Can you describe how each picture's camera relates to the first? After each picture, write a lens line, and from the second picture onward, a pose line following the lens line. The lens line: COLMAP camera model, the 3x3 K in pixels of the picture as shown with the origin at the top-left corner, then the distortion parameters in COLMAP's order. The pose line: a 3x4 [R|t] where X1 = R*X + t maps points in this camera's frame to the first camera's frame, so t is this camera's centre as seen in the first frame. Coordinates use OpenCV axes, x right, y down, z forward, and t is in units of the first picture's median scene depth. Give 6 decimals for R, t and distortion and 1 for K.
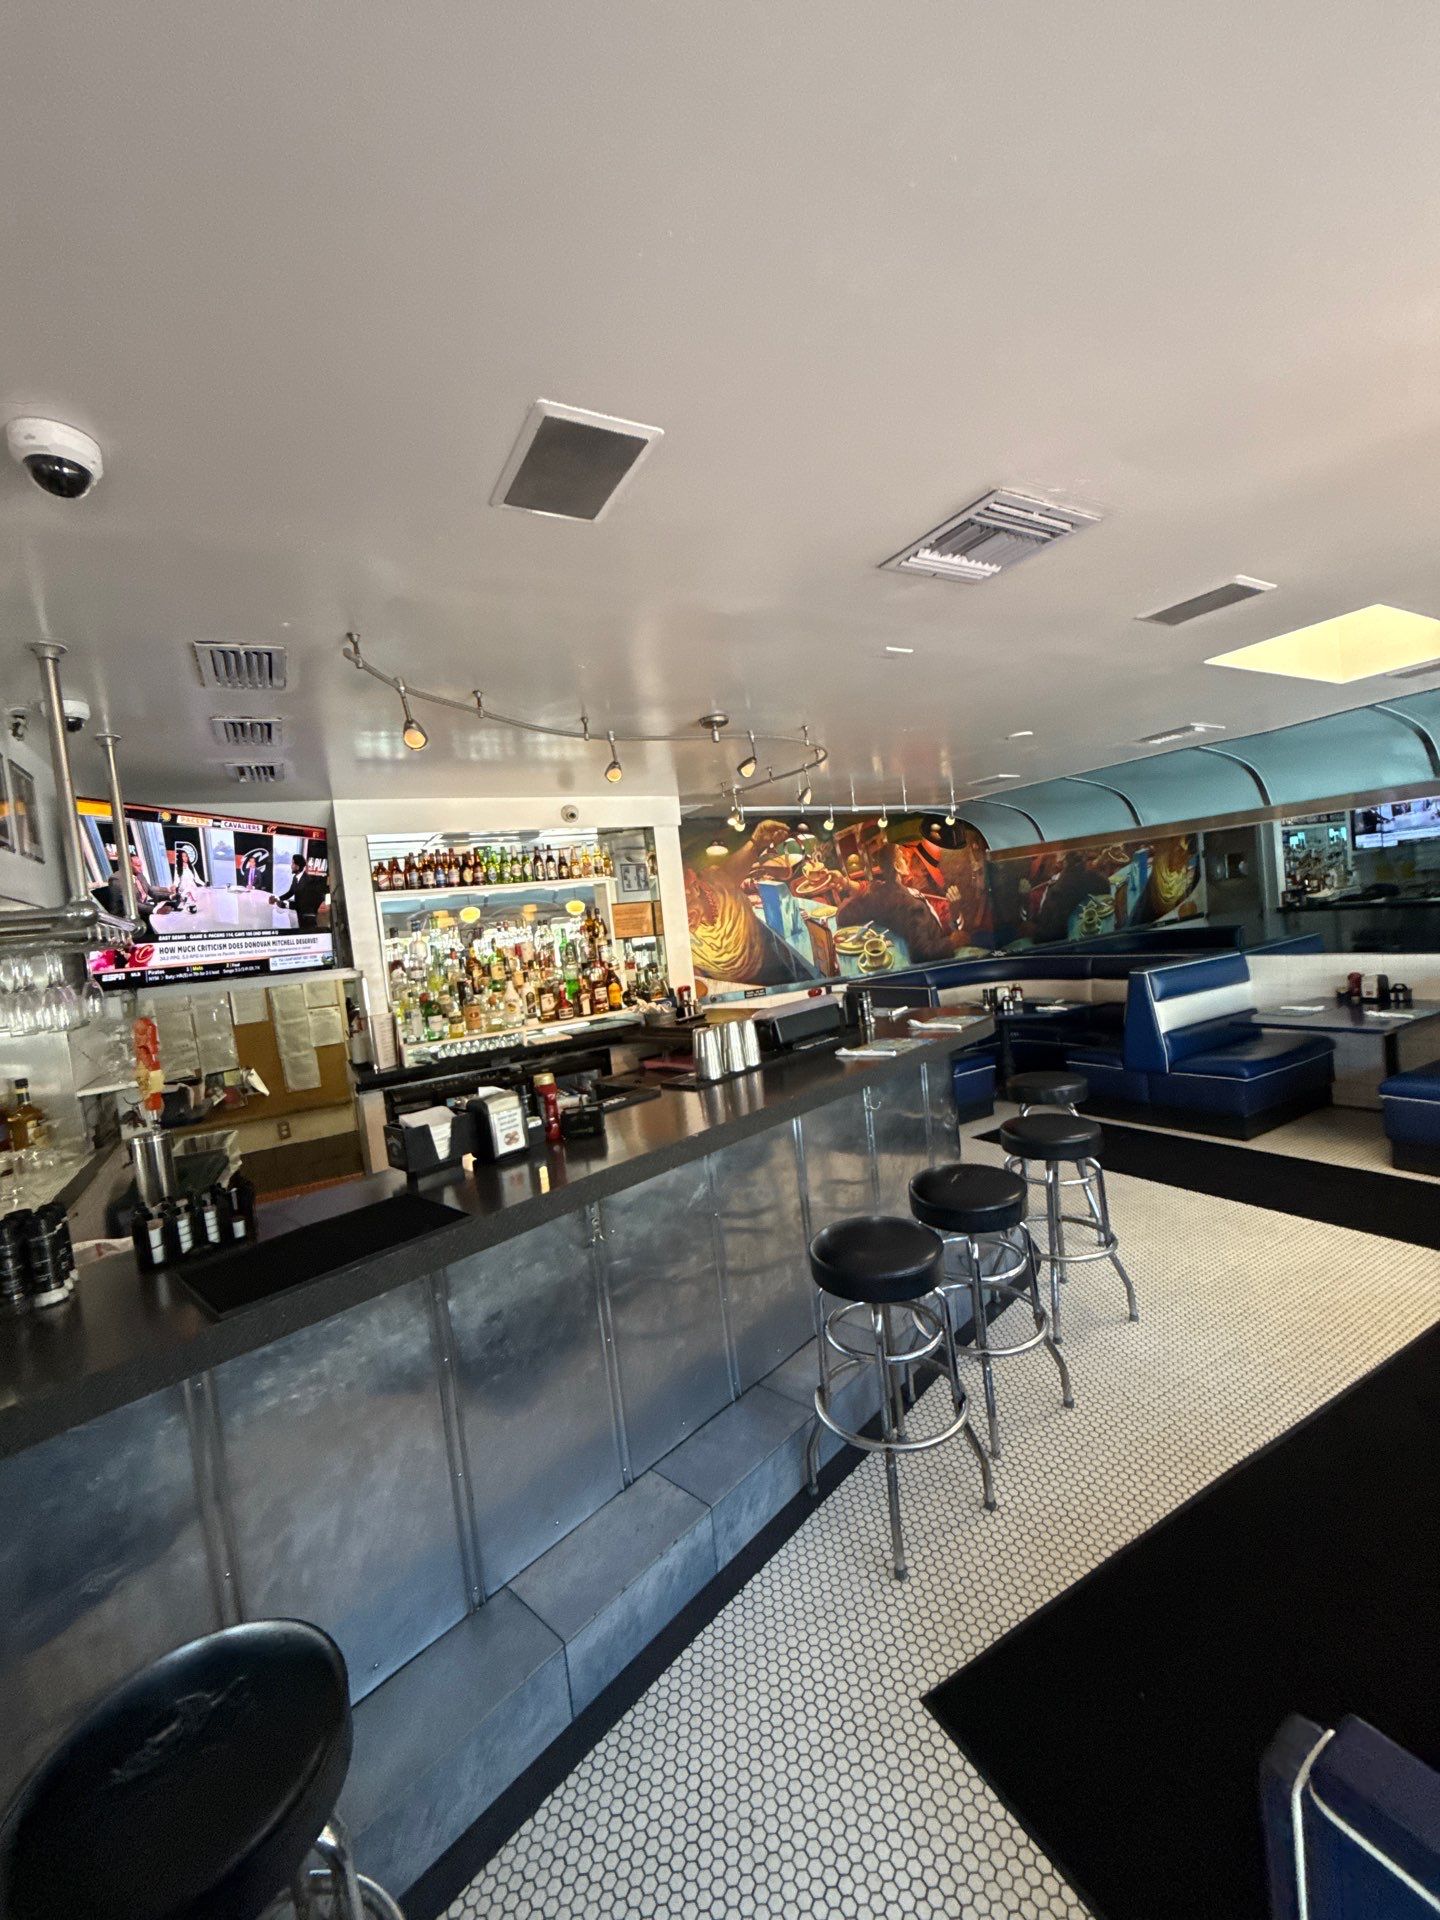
lens RADIAL K [[765.9, 0, 714.1], [0, 765.9, 961.1], [0, 0, 1]] dist [-0.000981, 0.000558]
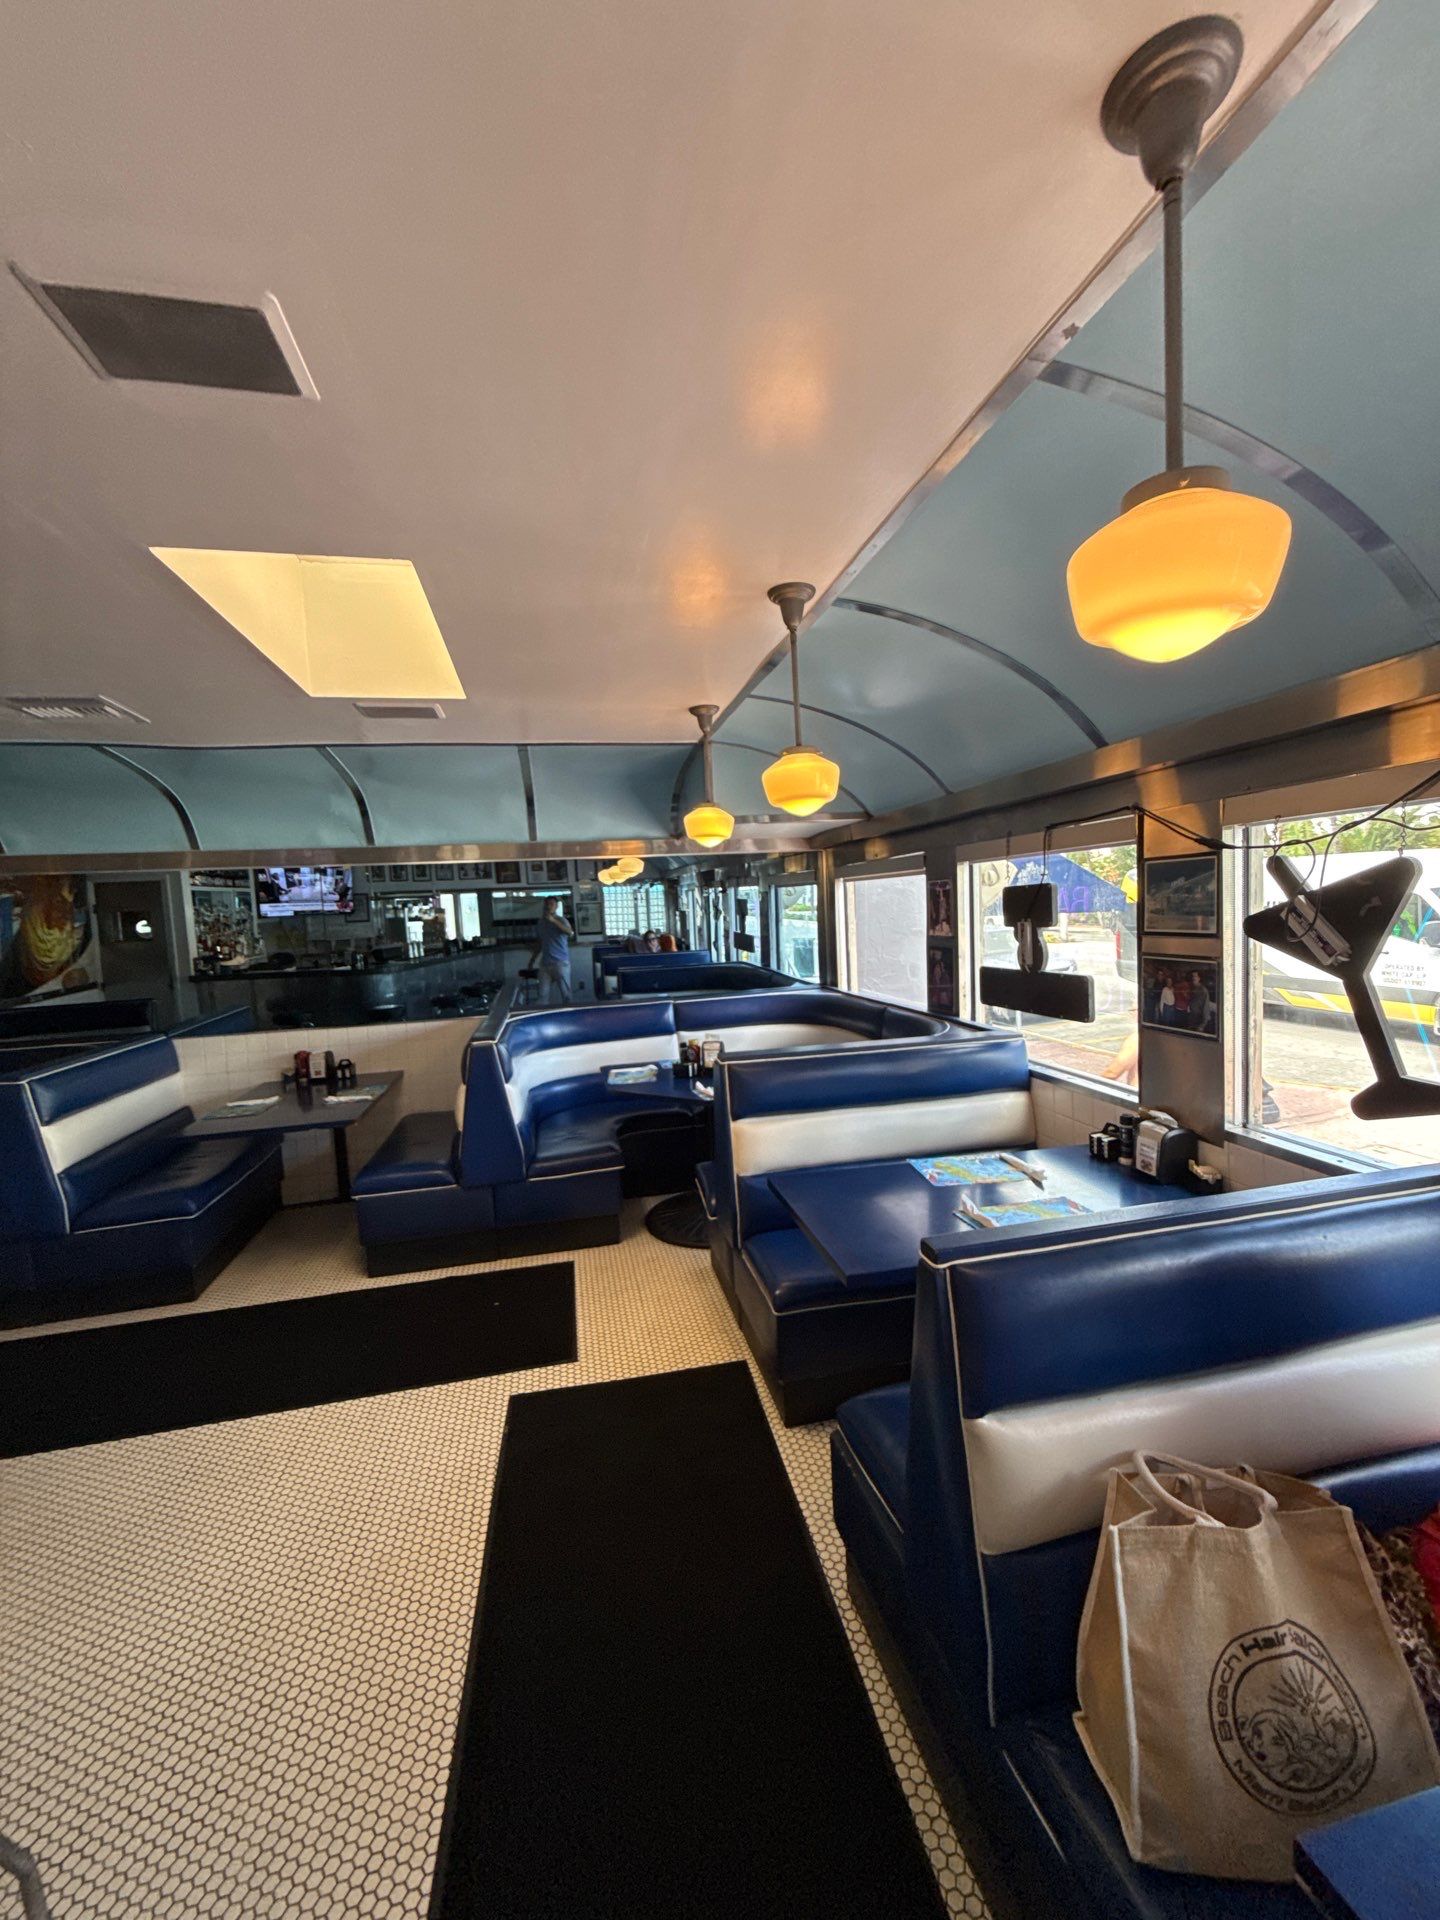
lens RADIAL K [[765.9, 0, 718.7], [0, 765.9, 960.9], [0, 0, 1]] dist [-0.000981, 0.000558]
pose [[0.301474, 0.018236, 0.953300, 0.082907], [0.065034, 0.997095, -0.039641, -0.013019], [-0.951254, 0.073948, 0.299412, 0.160634]]
